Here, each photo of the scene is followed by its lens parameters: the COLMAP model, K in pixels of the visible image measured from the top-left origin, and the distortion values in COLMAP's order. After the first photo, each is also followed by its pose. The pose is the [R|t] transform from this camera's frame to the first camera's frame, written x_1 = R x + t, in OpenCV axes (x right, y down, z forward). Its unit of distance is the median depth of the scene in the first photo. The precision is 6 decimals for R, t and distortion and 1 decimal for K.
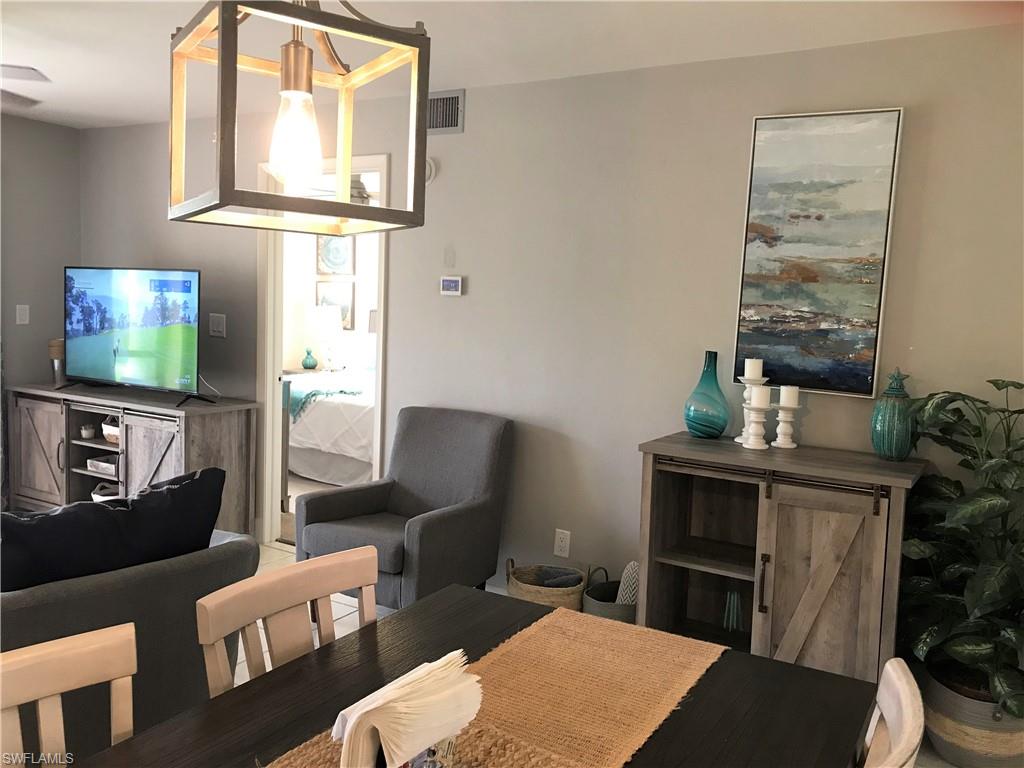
lens RADIAL K [[838.4, 0, 512.0], [0, 838.4, 384.0], [0, 0, 1]] dist [-0.008852, -0.006804]
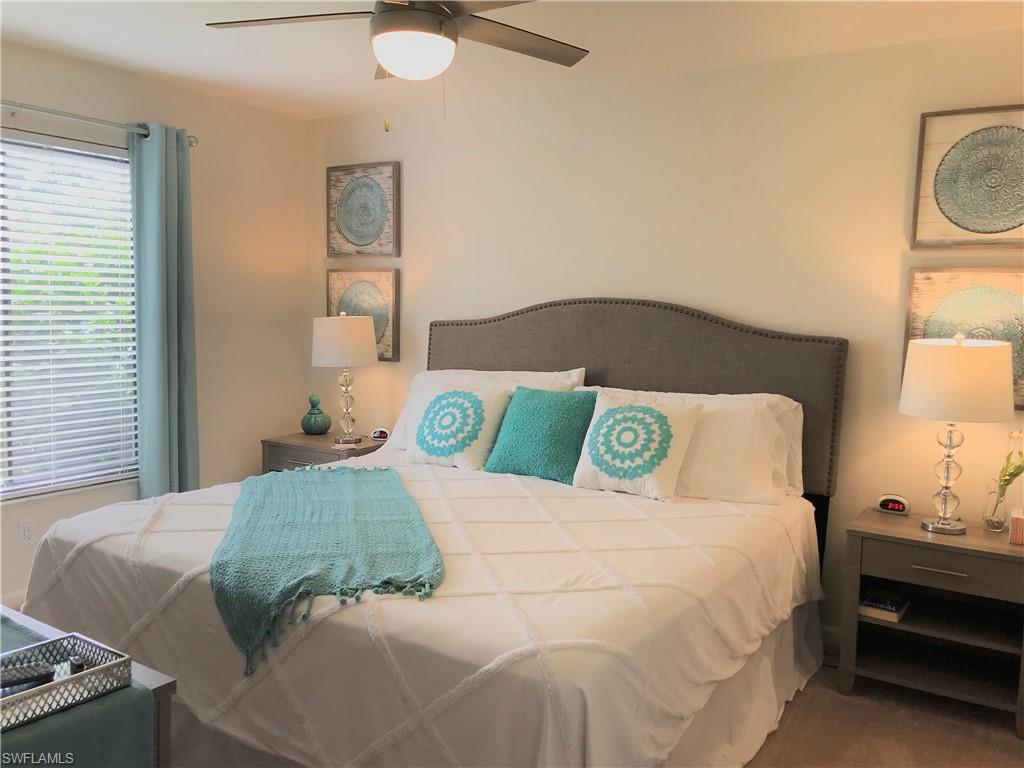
lens RADIAL K [[838.4, 0, 512.0], [0, 838.4, 384.0], [0, 0, 1]] dist [-0.008852, -0.006804]
pose [[0.999457, -0.012876, -0.030317, -0.102234], [0.012847, 0.999917, -0.001152, -0.048562], [0.030329, 0.000761, 0.999540, 0.478078]]
